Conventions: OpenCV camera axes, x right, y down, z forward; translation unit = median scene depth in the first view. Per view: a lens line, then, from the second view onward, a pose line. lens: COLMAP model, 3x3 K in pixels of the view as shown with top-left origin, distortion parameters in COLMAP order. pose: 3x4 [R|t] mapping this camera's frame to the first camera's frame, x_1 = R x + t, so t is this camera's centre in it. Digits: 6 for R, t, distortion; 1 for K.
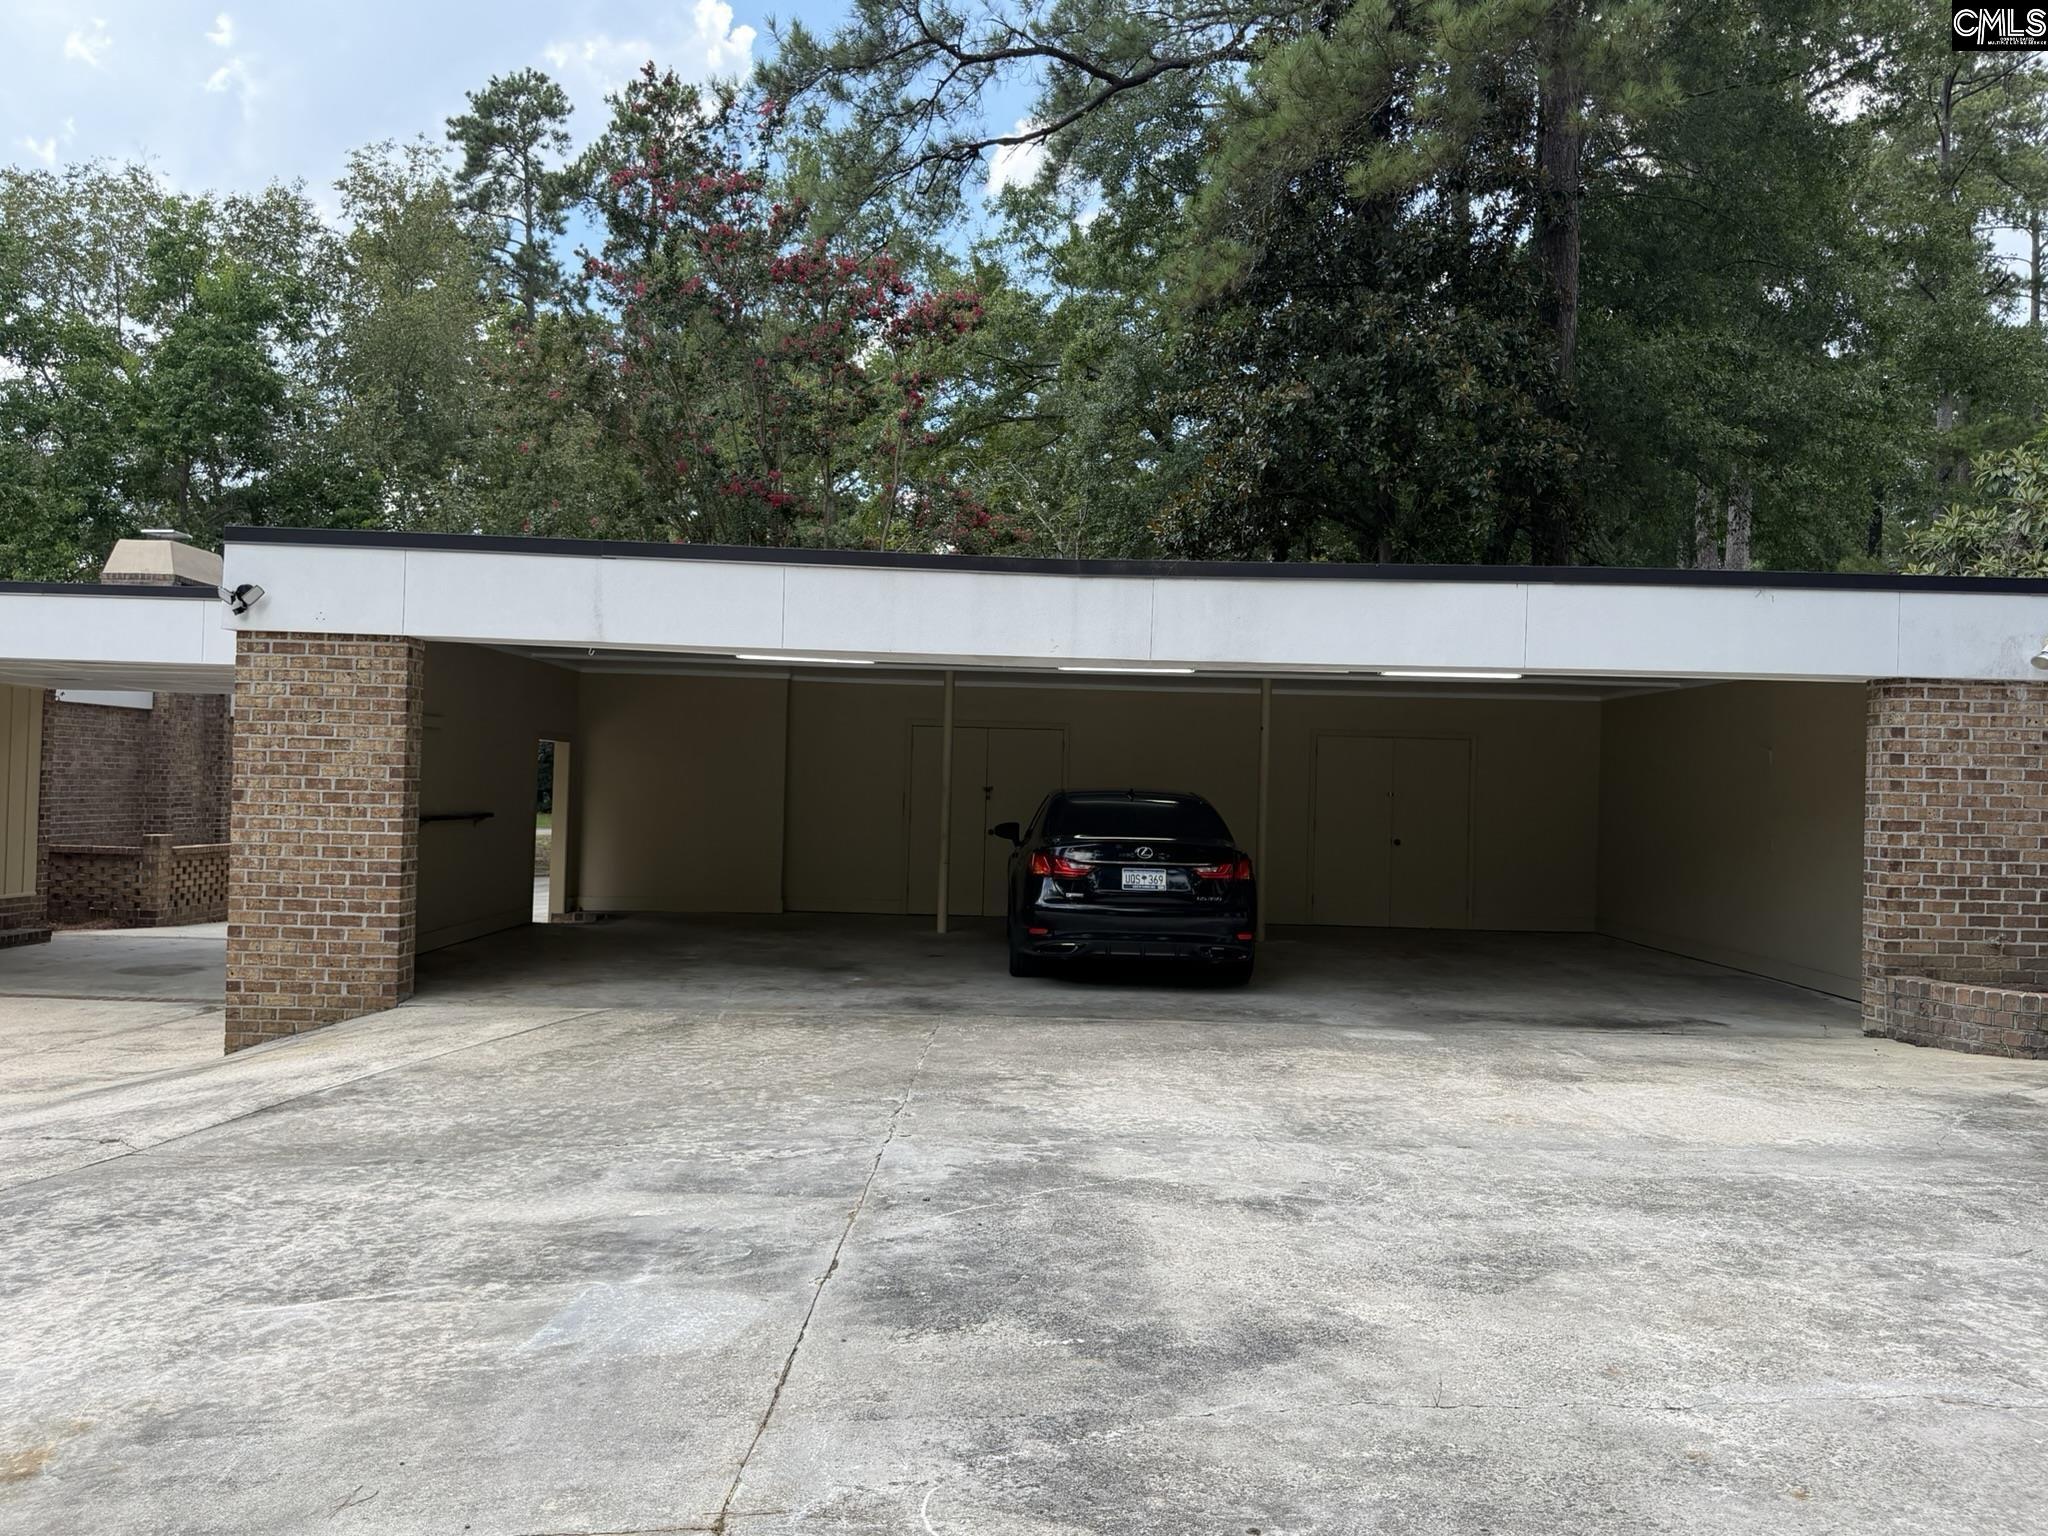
lens RADIAL K [[1540.9, 0, 1020.9], [0, 1540.9, 770.8], [0, 0, 1]] dist [0.010581, -0.005309]
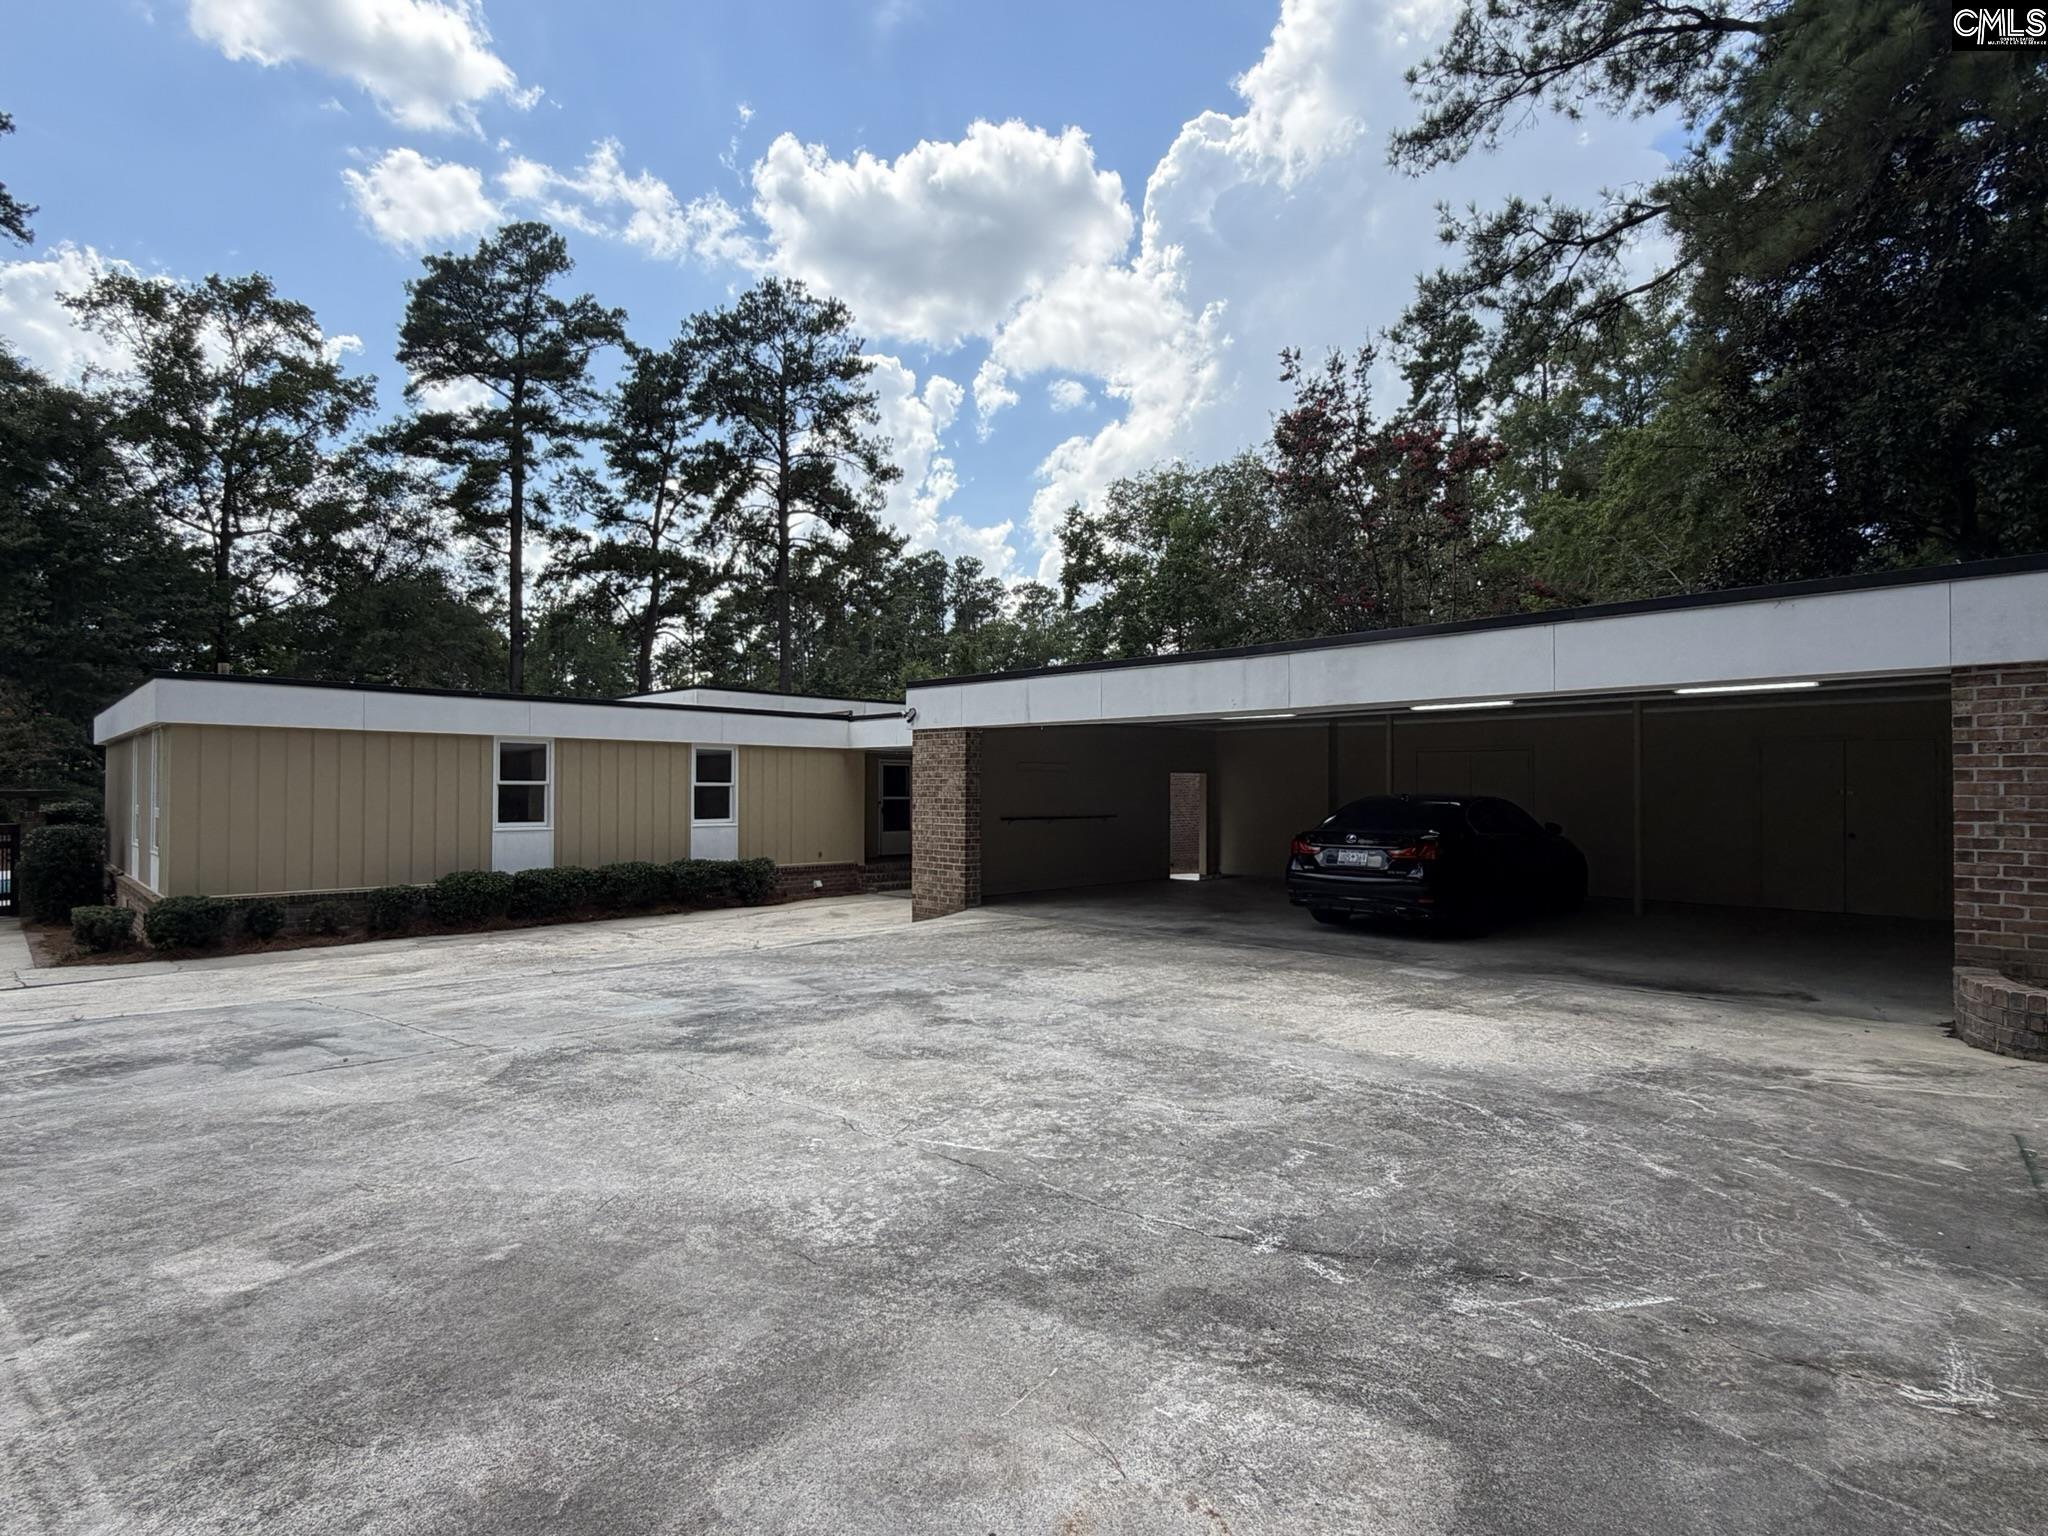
lens RADIAL K [[1023.7, 0, 1027.0], [0, 1023.7, 773.2], [0, 0, 1]] dist [0.001531, -0.000404]
pose [[0.702441, -0.036231, -0.710820, 0.616628], [0.025045, 0.999343, -0.026187, 0.010695], [0.711302, 0.000593, 0.702887, 0.110910]]
